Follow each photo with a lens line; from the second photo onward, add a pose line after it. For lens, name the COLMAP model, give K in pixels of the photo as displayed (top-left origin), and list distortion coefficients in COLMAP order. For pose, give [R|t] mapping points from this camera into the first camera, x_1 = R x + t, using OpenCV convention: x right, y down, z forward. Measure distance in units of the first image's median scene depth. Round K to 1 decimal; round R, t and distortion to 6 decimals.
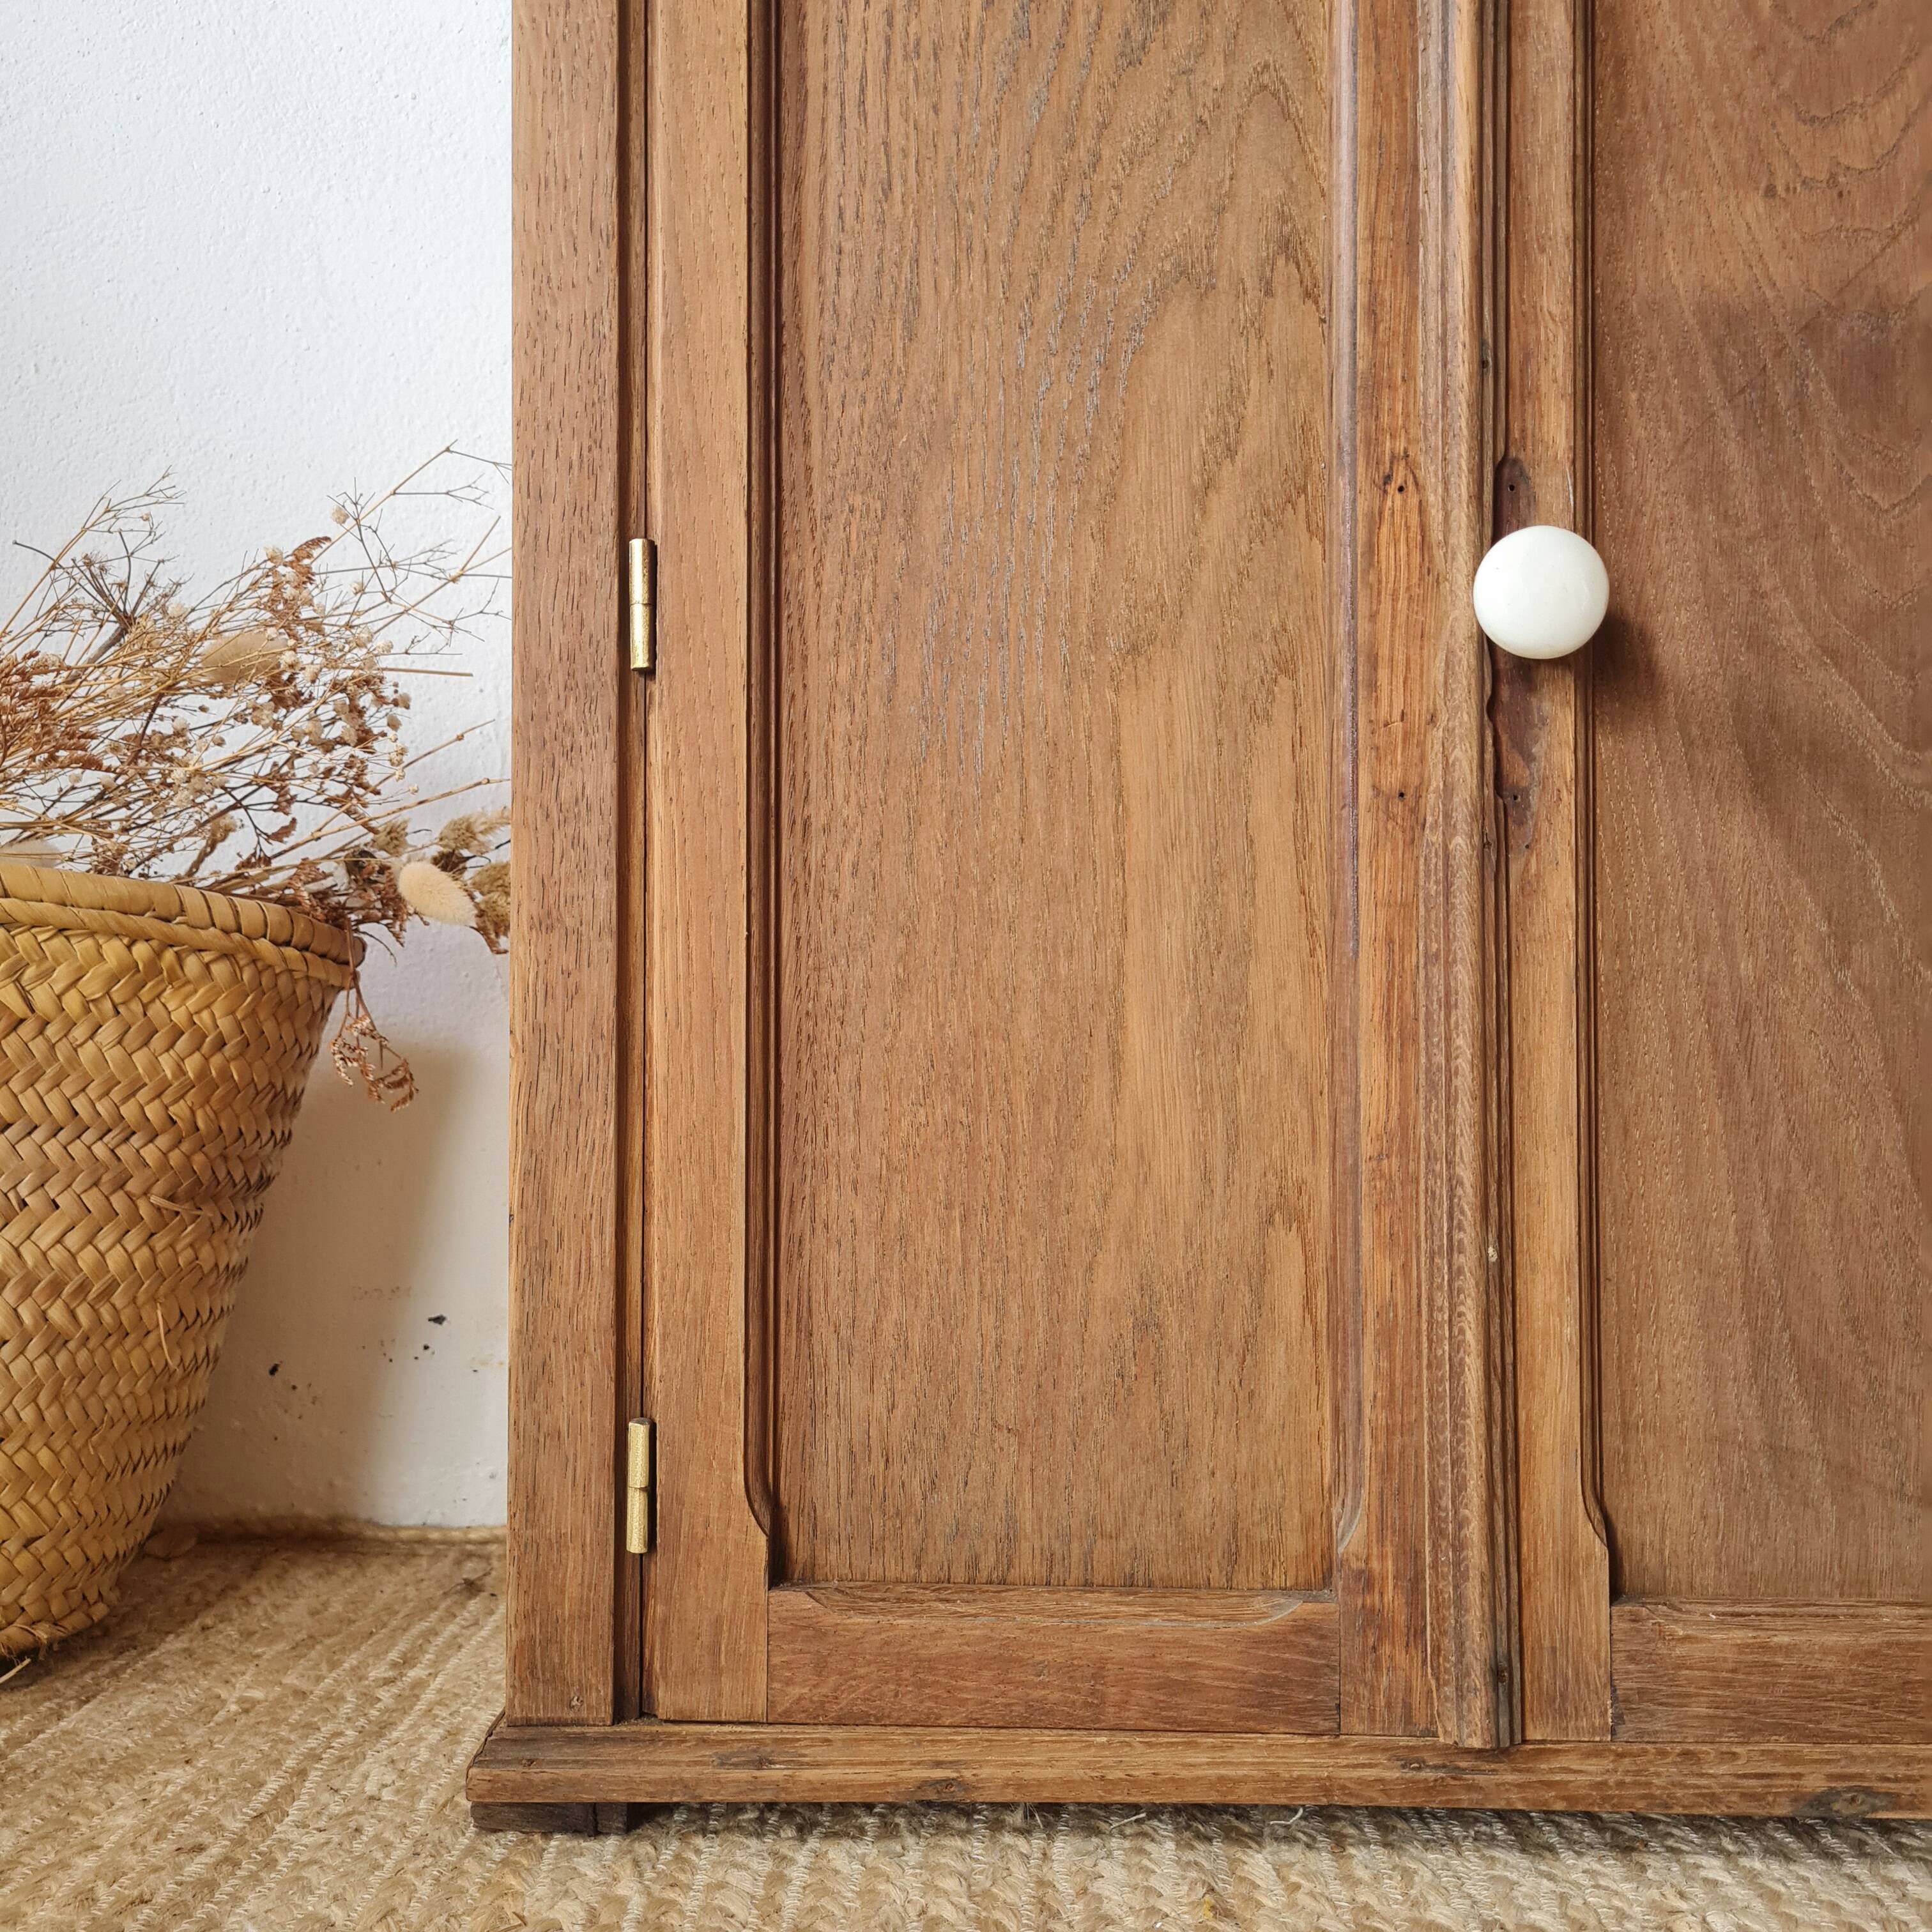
lens RADIAL K [[1999.4, 0, 953.2], [0, 1999.4, 958.0], [0, 0, 1]] dist [0.025649, 0.000000]
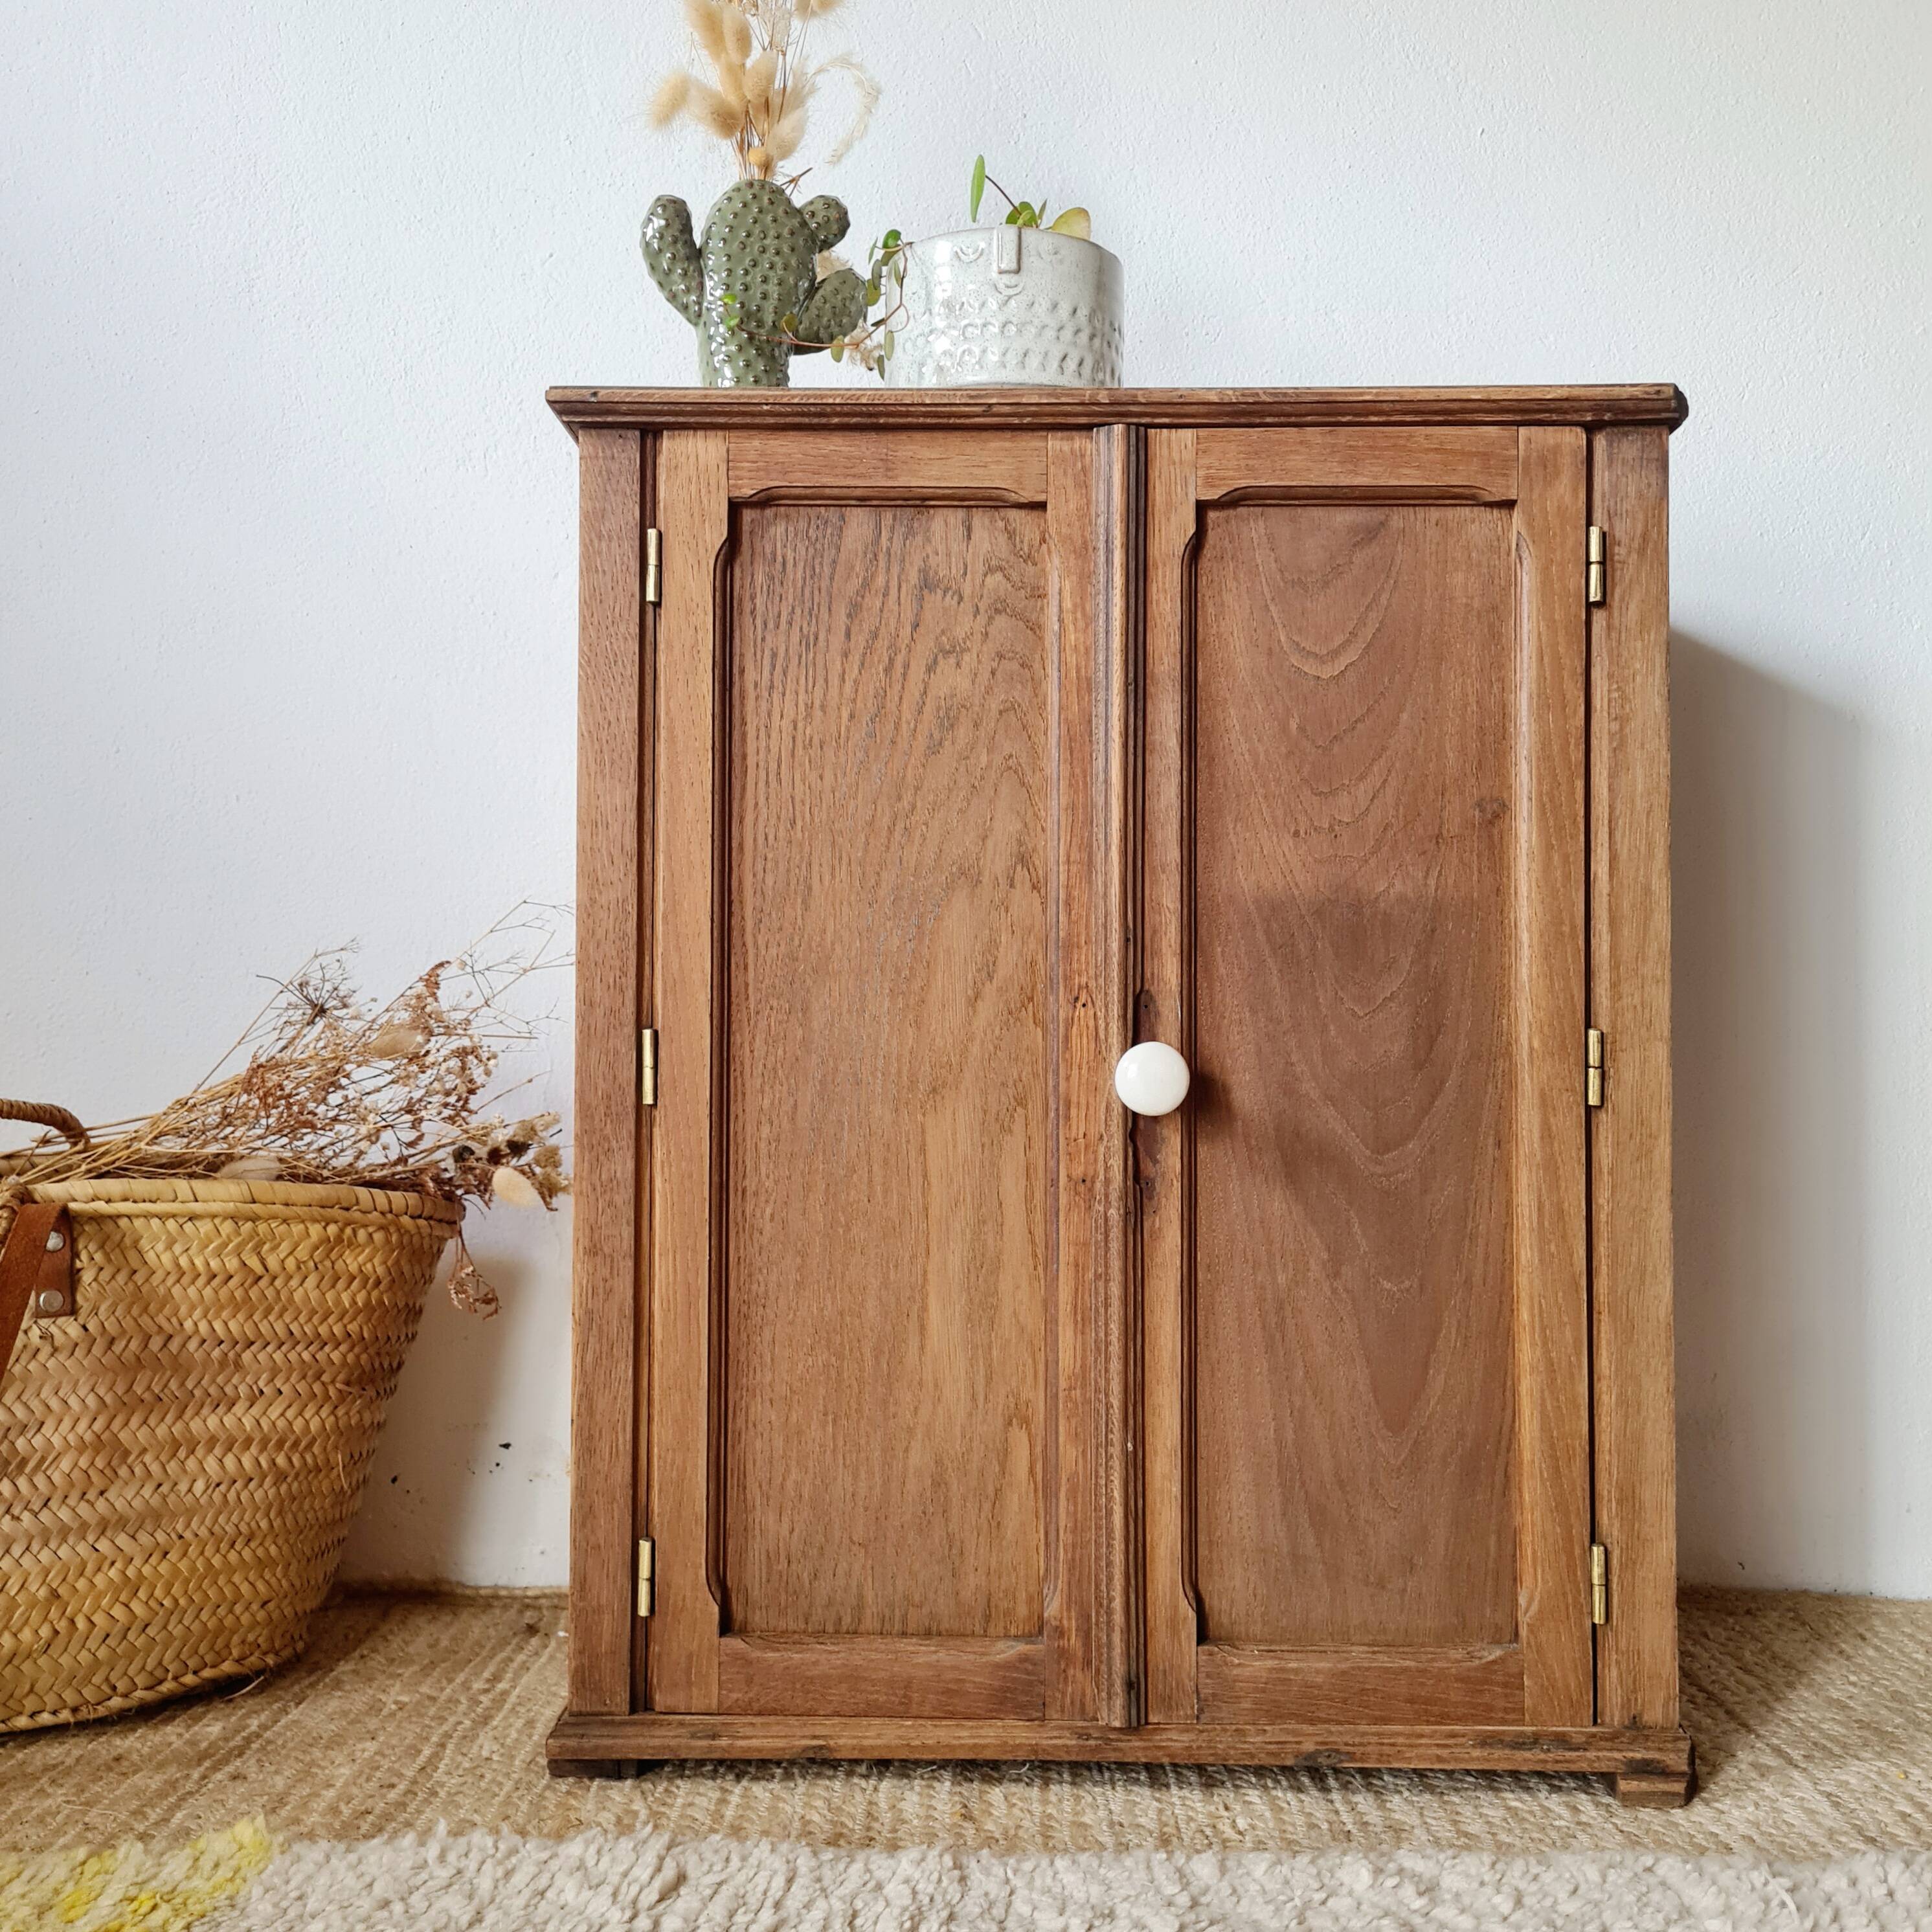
lens RADIAL K [[1999.4, 0, 957.9], [0, 1999.4, 954.4], [0, 0, 1]] dist [0.025649, 0.000000]
pose [[0.999976, 0.003282, 0.006154, 0.100905], [-0.003230, 0.999959, -0.008422, -0.260354], [-0.006181, 0.008402, 0.999946, -0.738420]]
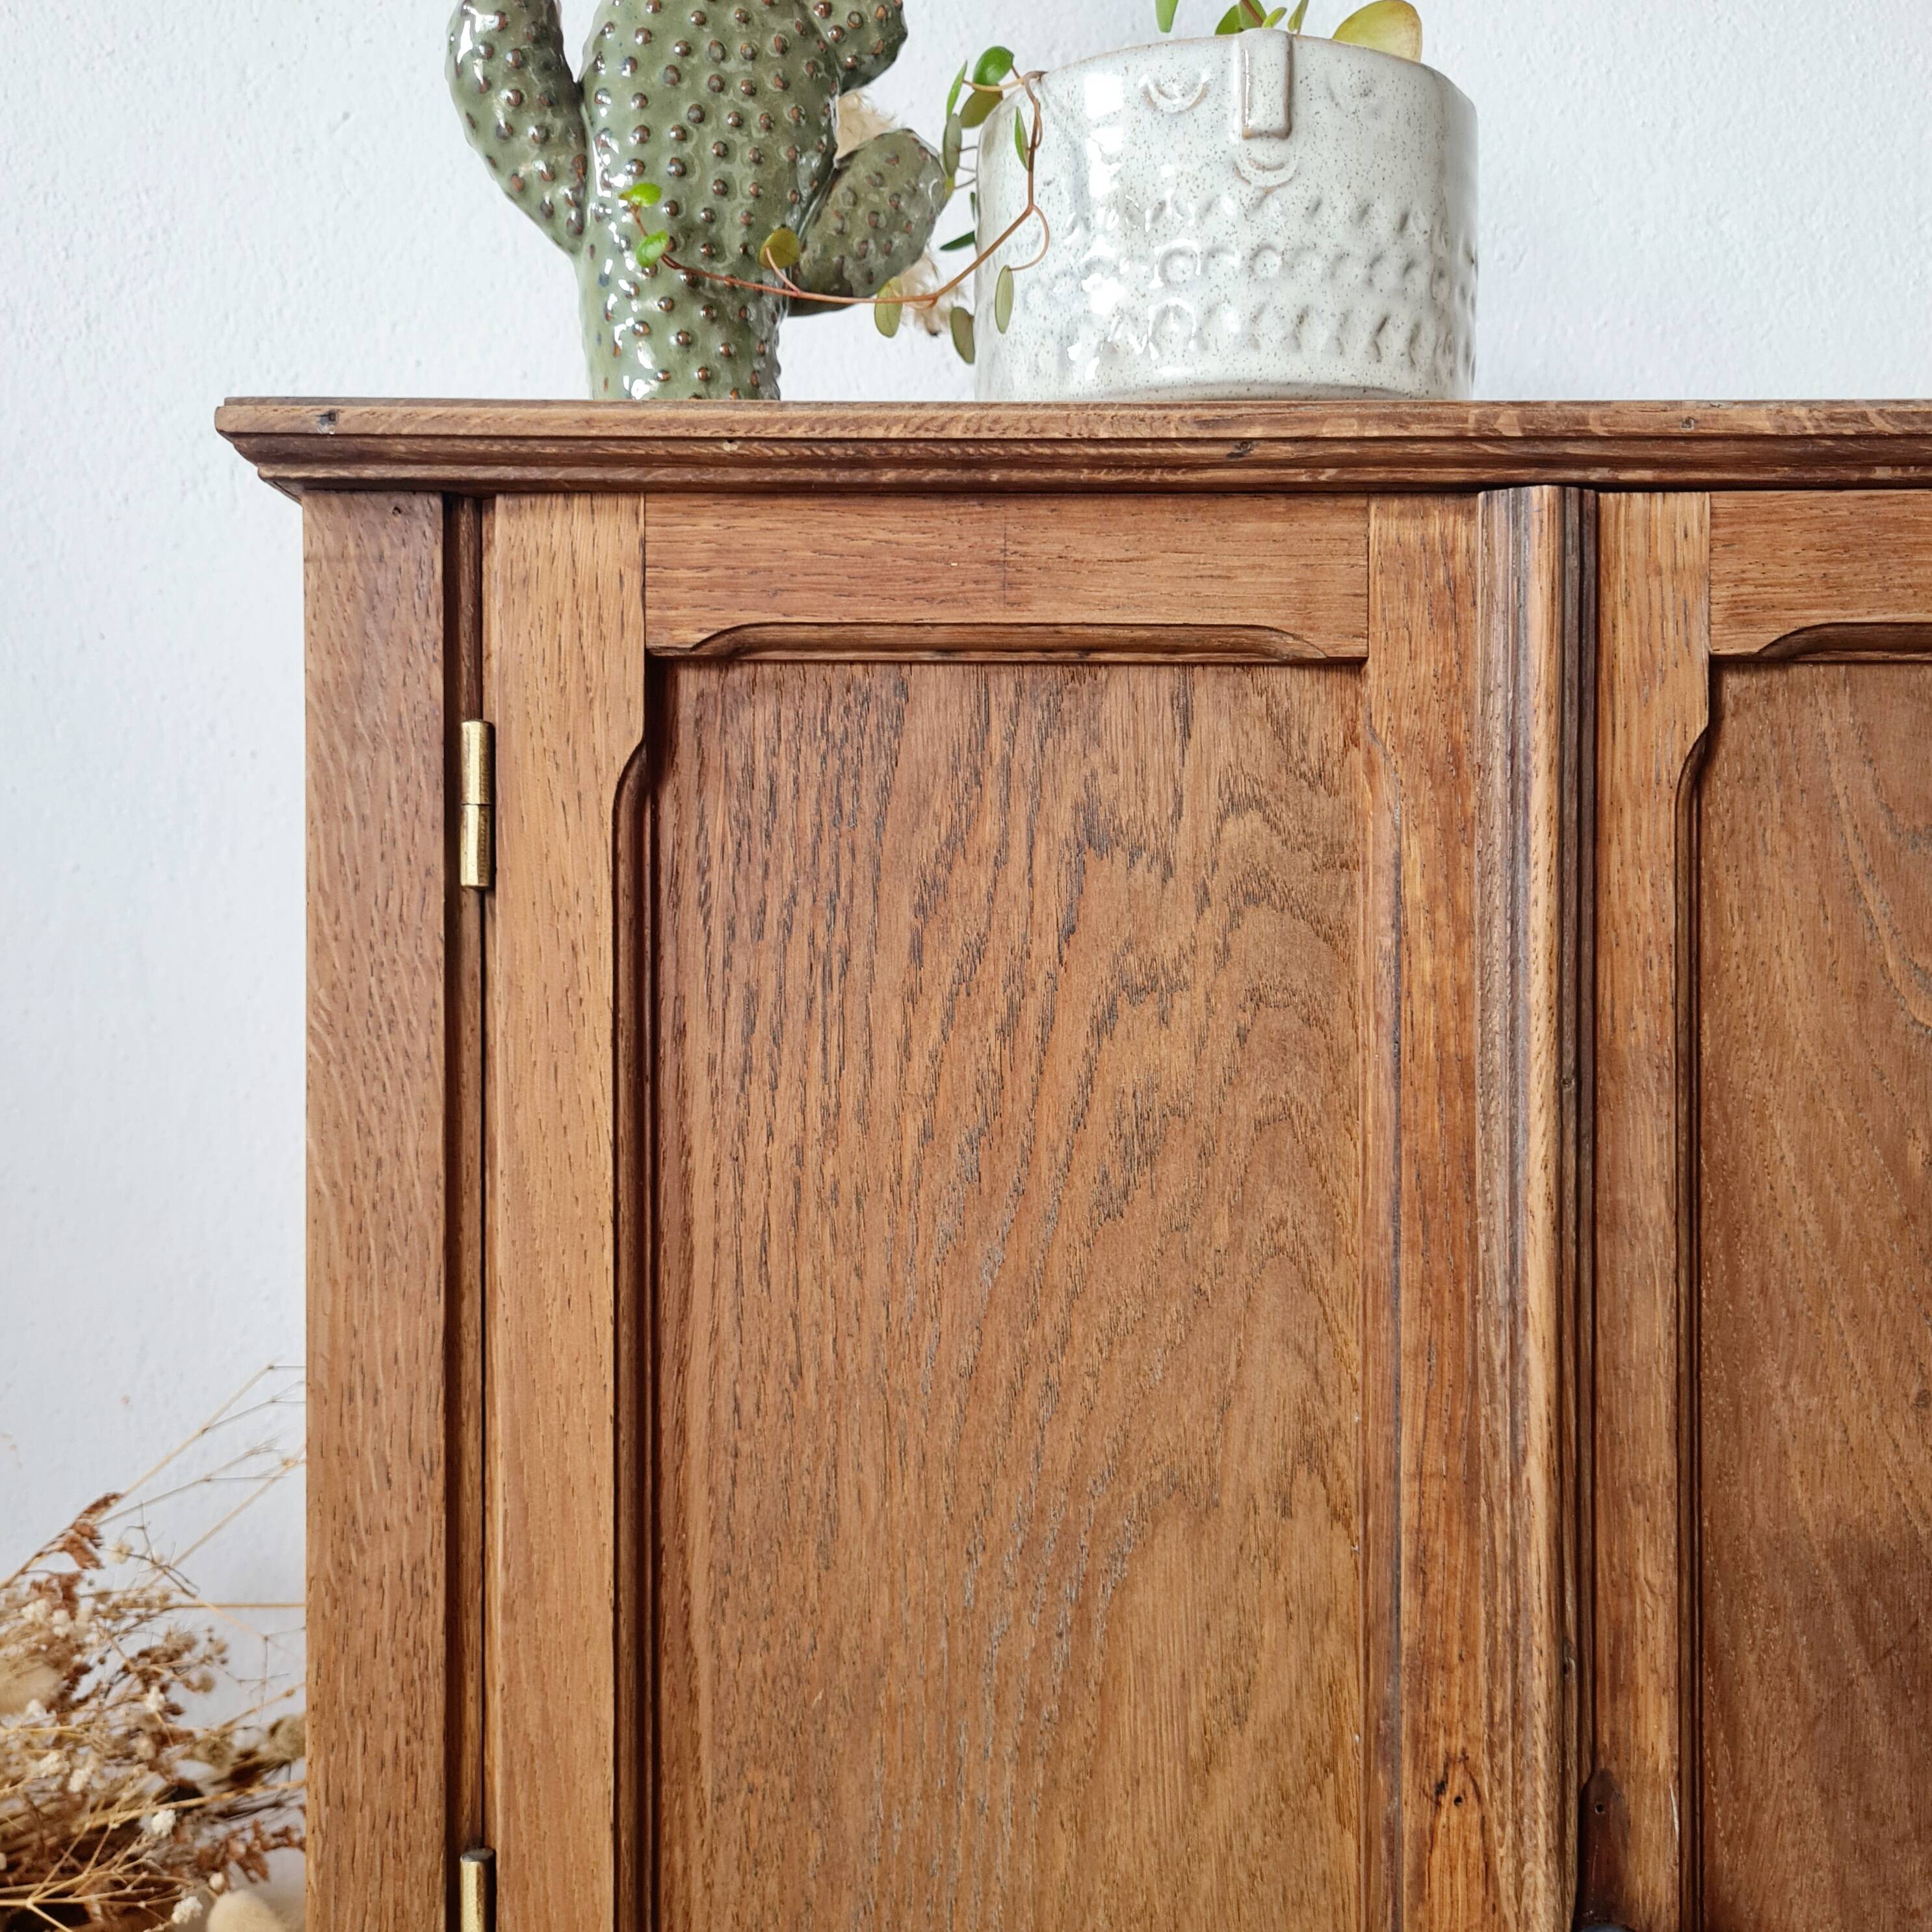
lens RADIAL K [[1999.4, 0, 962.5], [0, 1999.4, 927.3], [0, 0, 1]] dist [0.025649, 0.000000]
pose [[0.999624, -0.002137, 0.027348, 0.010610], [0.001480, 0.999710, 0.024016, -0.584660], [-0.027392, -0.023966, 0.999337, 0.232025]]
